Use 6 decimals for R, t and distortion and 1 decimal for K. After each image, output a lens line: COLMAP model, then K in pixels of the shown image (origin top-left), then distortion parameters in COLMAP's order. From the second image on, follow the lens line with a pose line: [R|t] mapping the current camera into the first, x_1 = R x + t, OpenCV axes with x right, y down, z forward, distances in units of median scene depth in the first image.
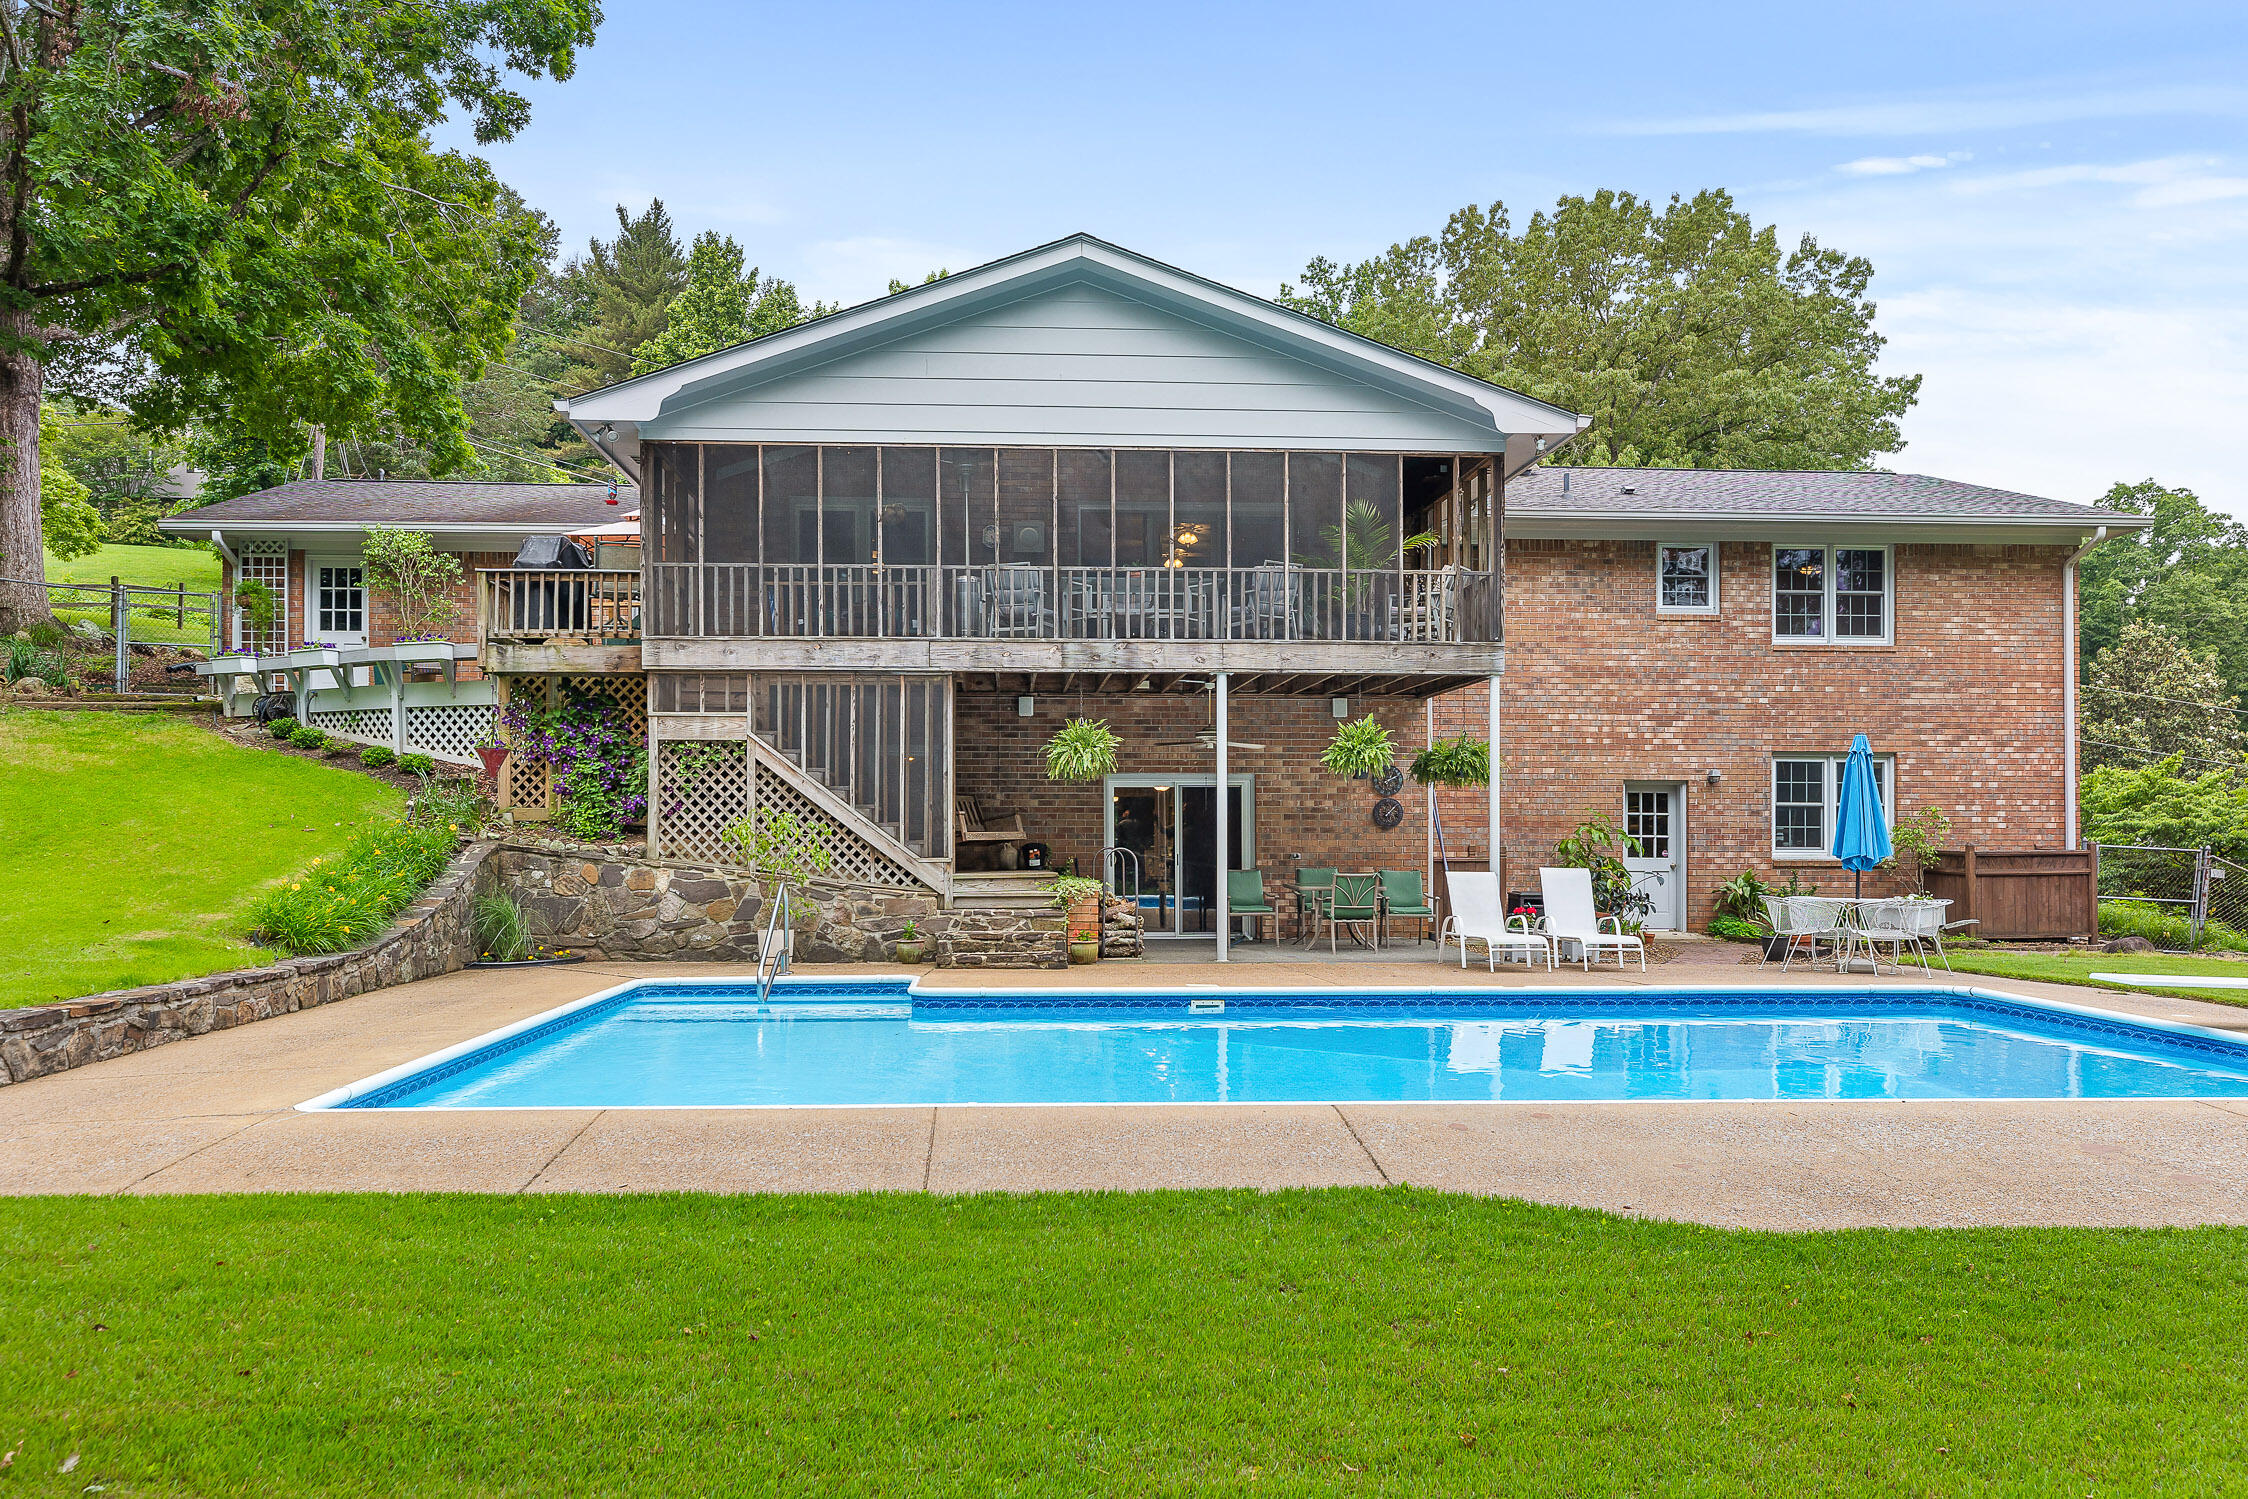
lens RADIAL K [[1592.5, 0, 1072.1], [0, 1592.5, 818.7], [0, 0, 1]] dist [0.000483, -0.003510]
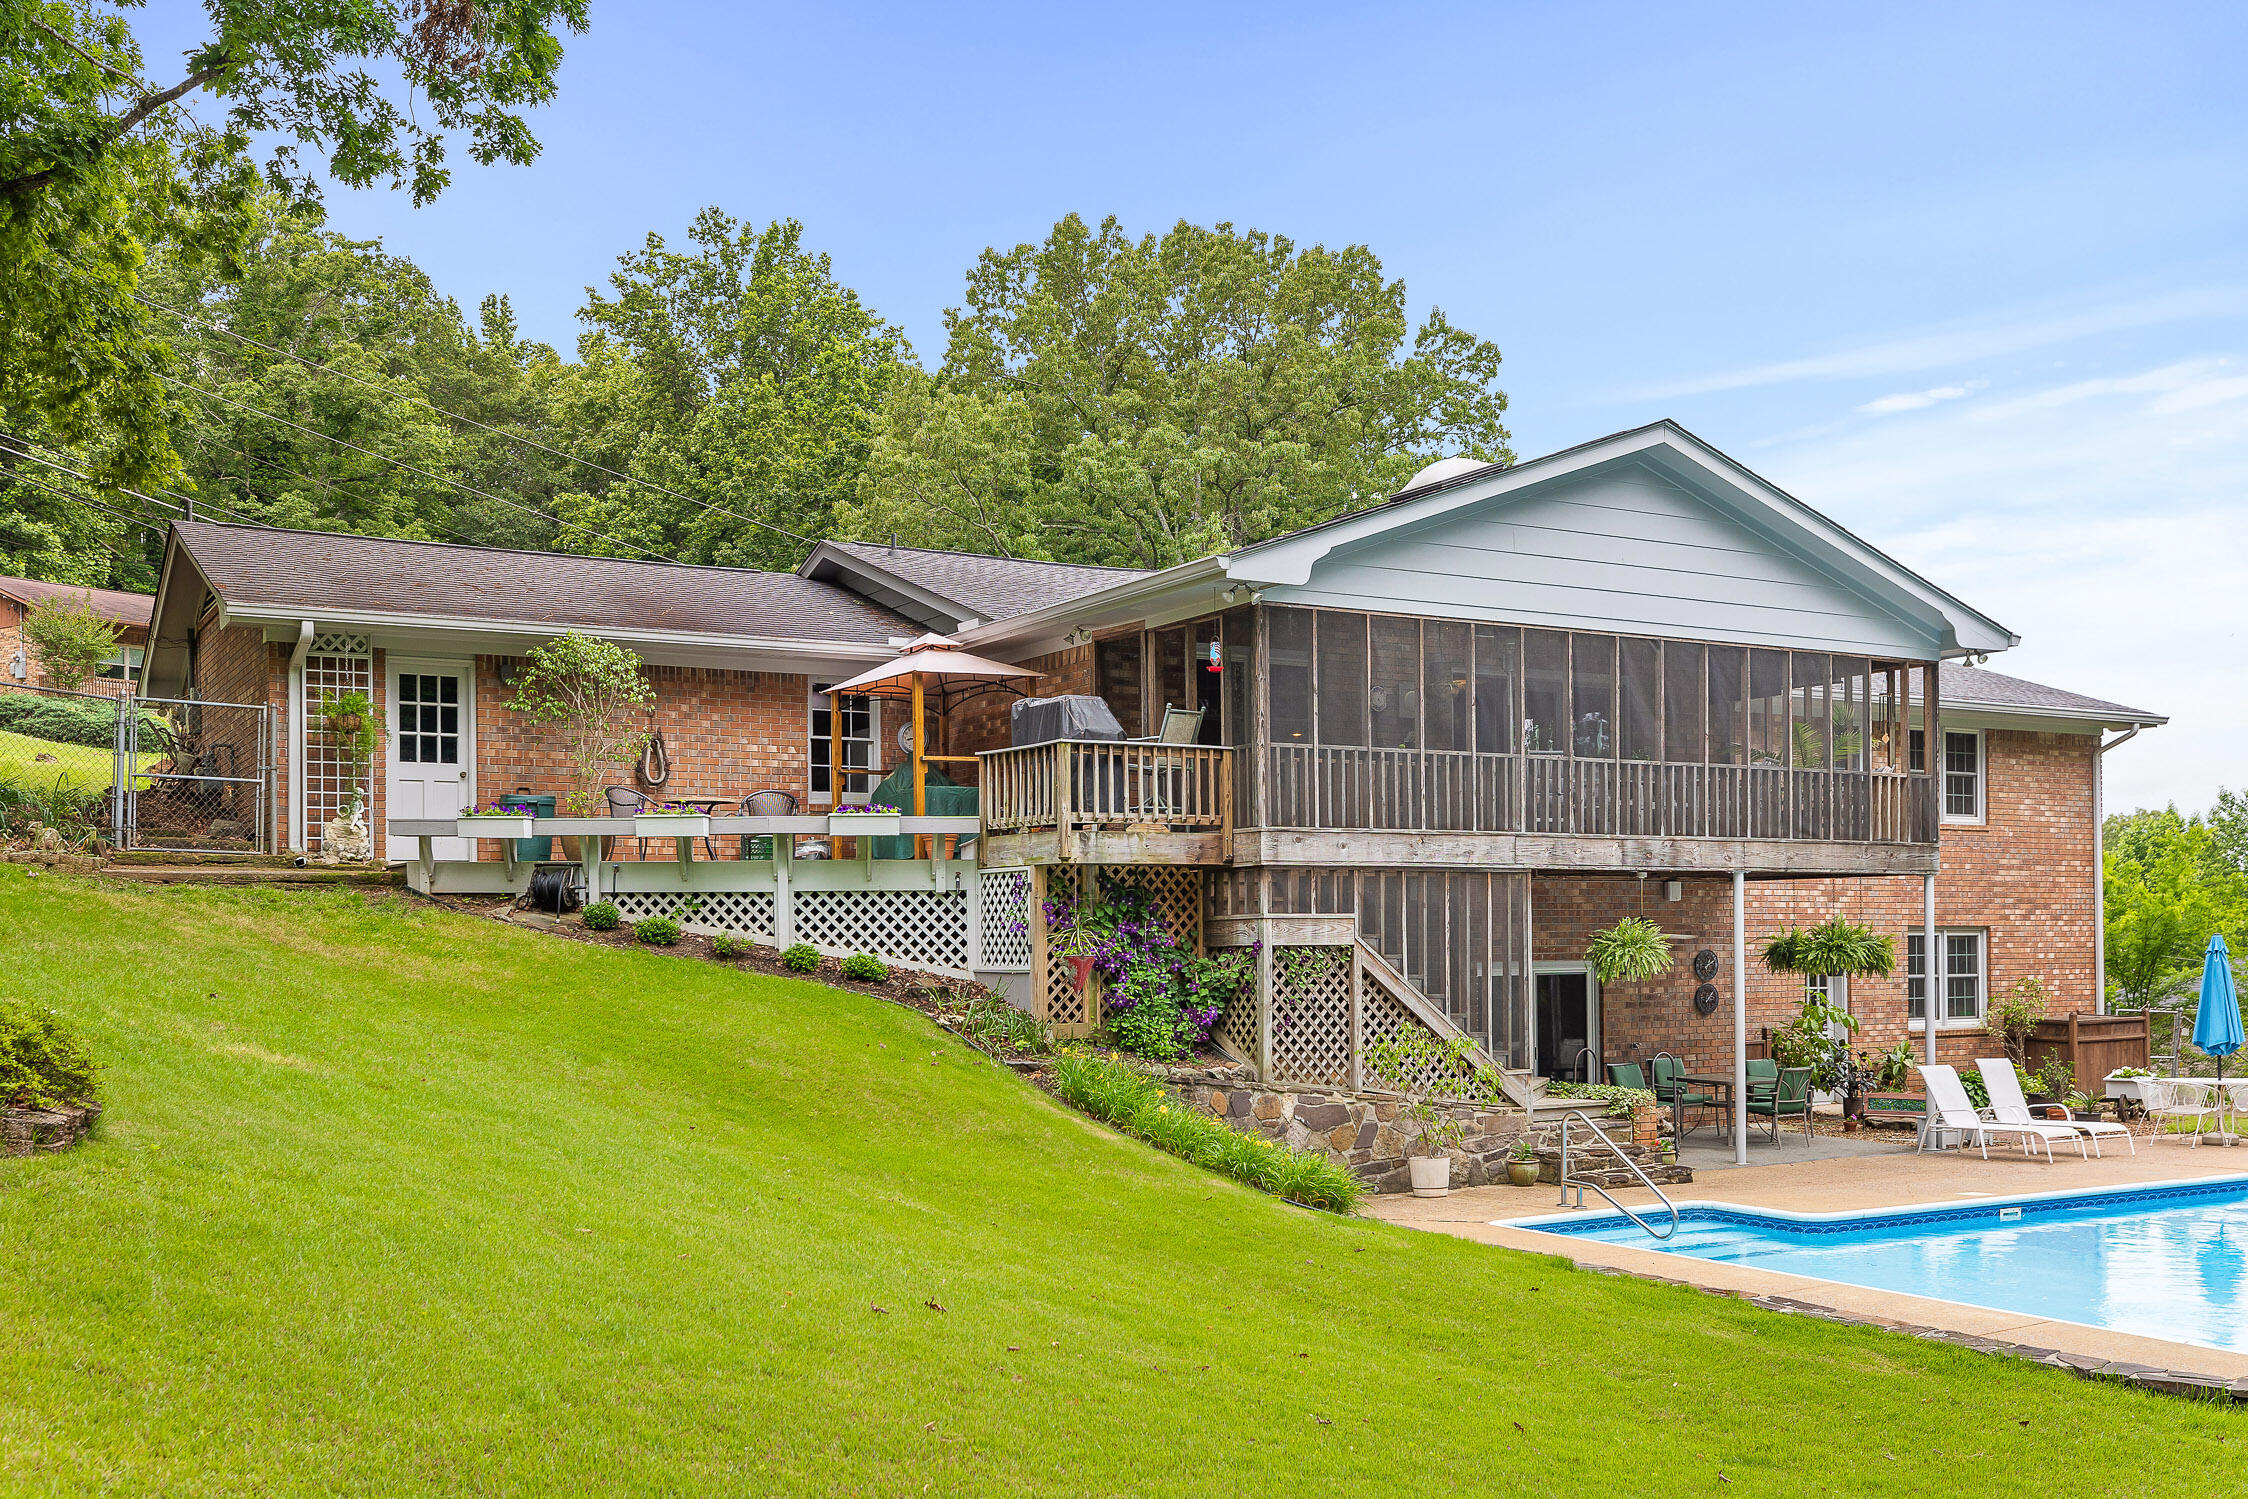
lens RADIAL K [[2134.9, 0, 1138.5], [0, 2134.9, 917.0], [0, 0, 1]] dist [0.000101, 0.000000]
pose [[0.889411, -0.002201, 0.457102, -0.837175], [0.003911, 0.999988, -0.002797, -0.060614], [-0.457091, 0.004275, 0.889410, -0.004801]]
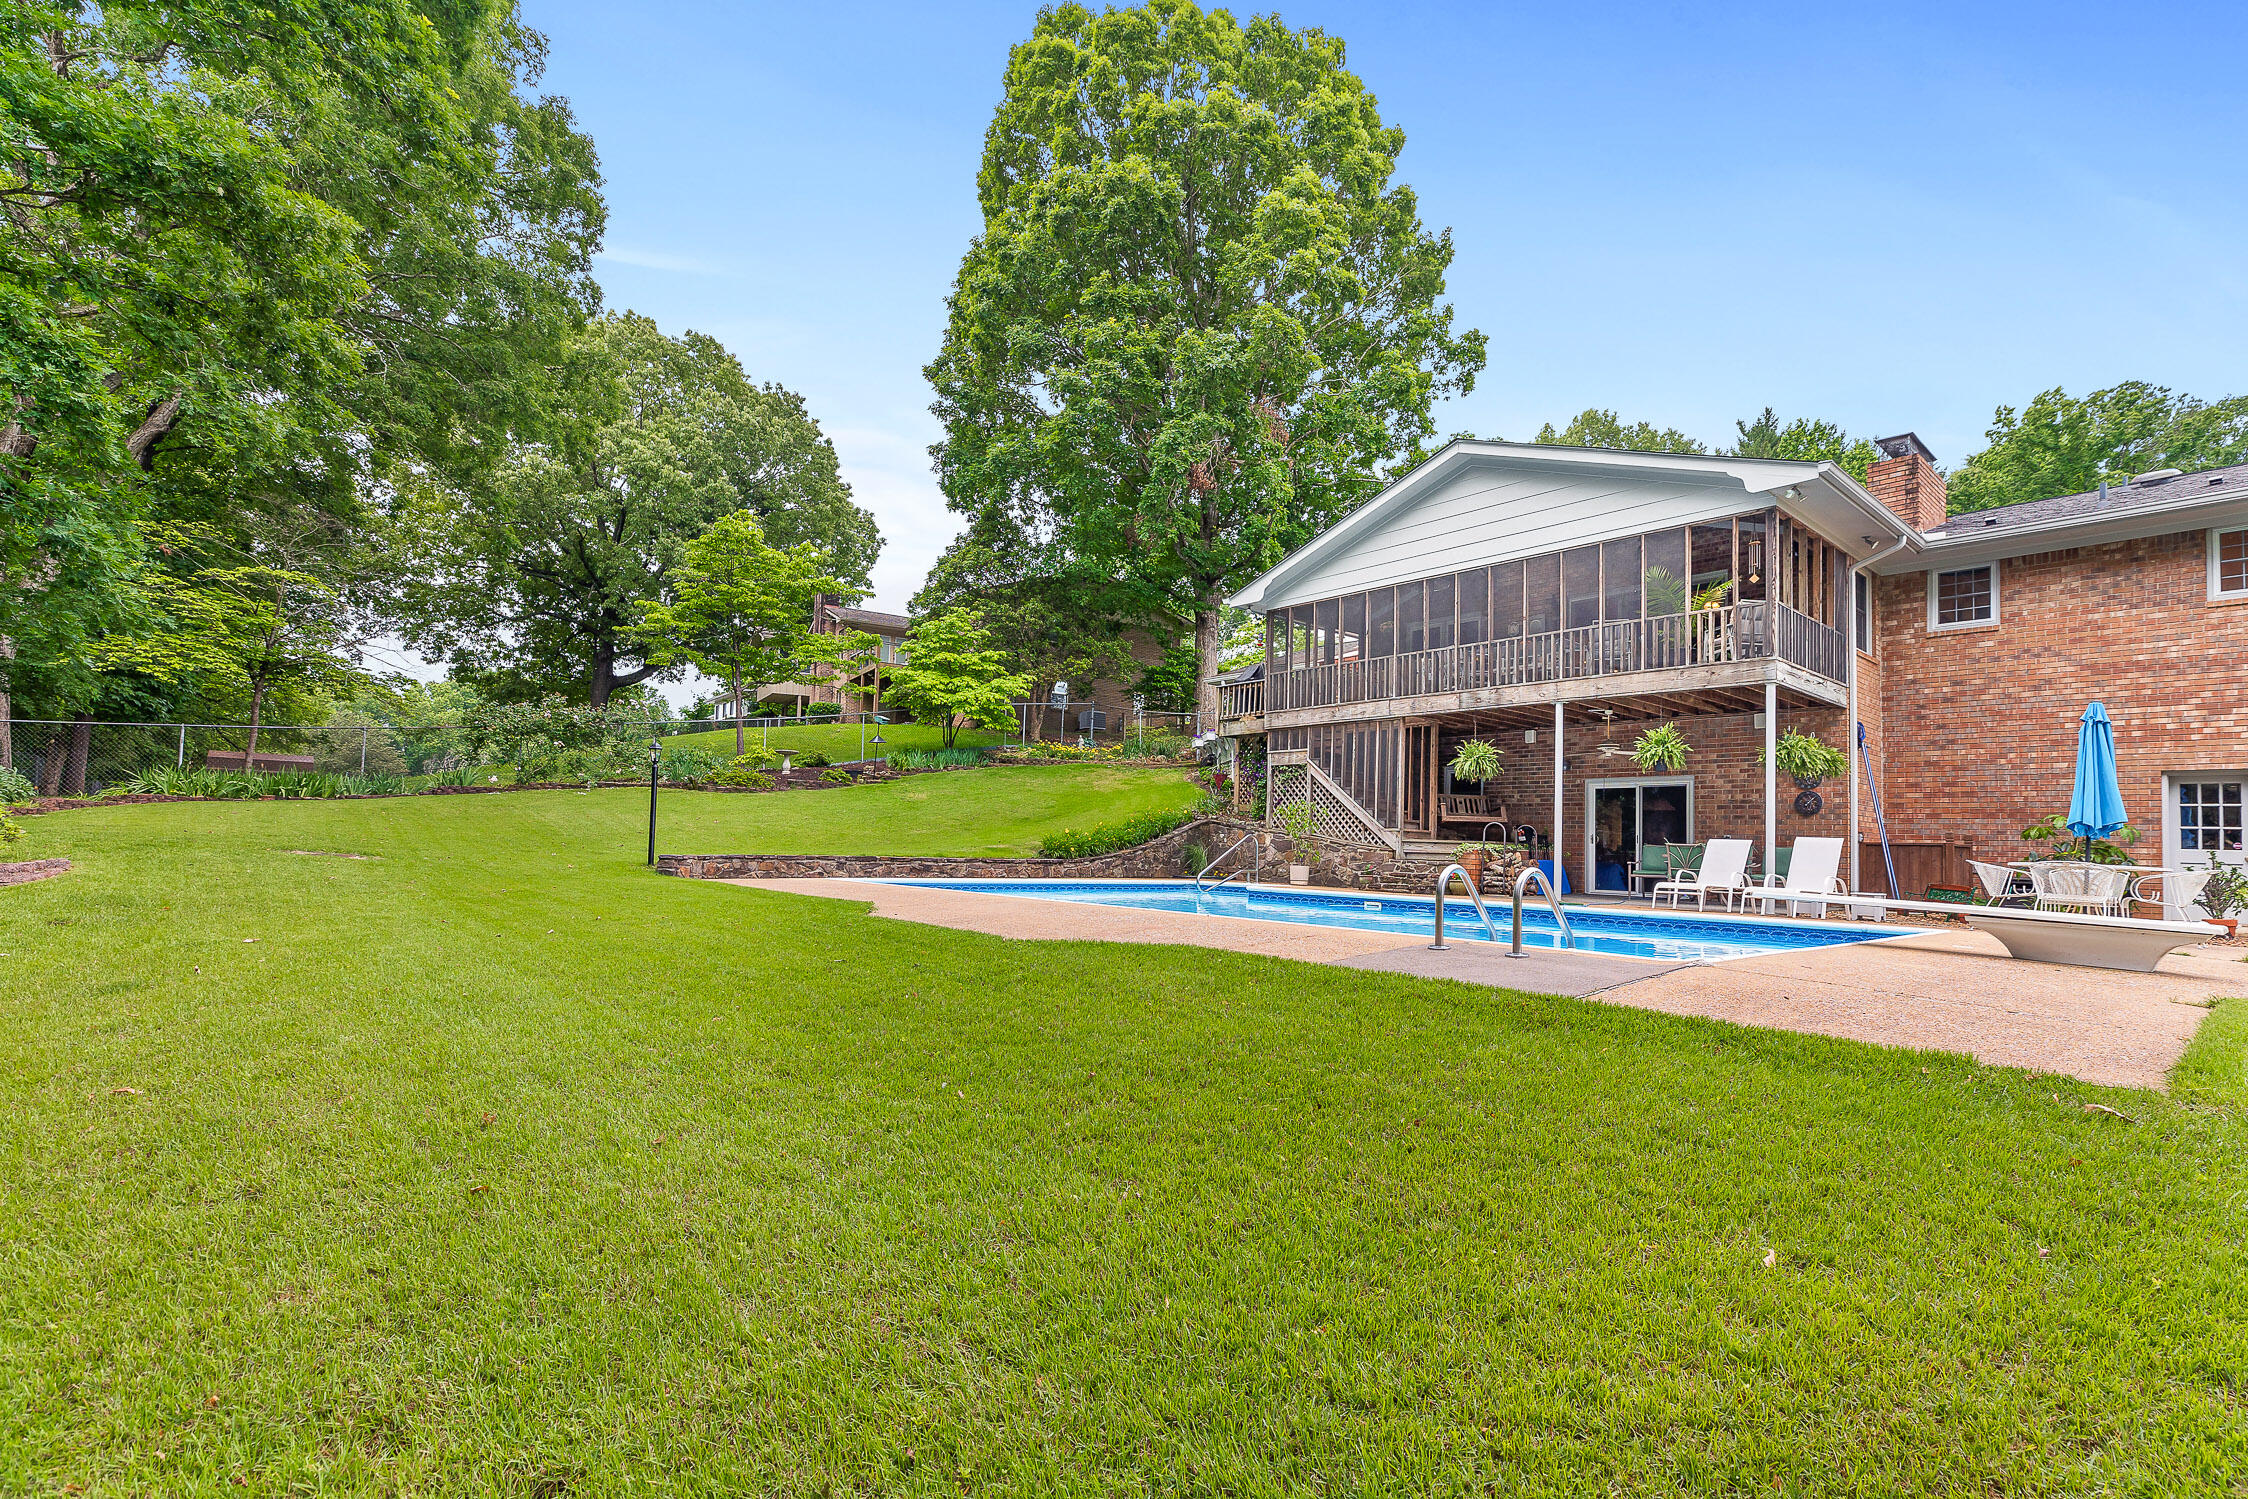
lens RADIAL K [[1018.4, 0, 1150.3], [0, 1018.4, 801.7], [0, 0, 1]] dist [0.001693, -0.000414]
pose [[0.618186, -0.017829, -0.785830, 0.591171], [-0.020949, 0.999014, -0.039146, 0.043173], [0.785753, 0.040662, 0.617203, 0.133578]]
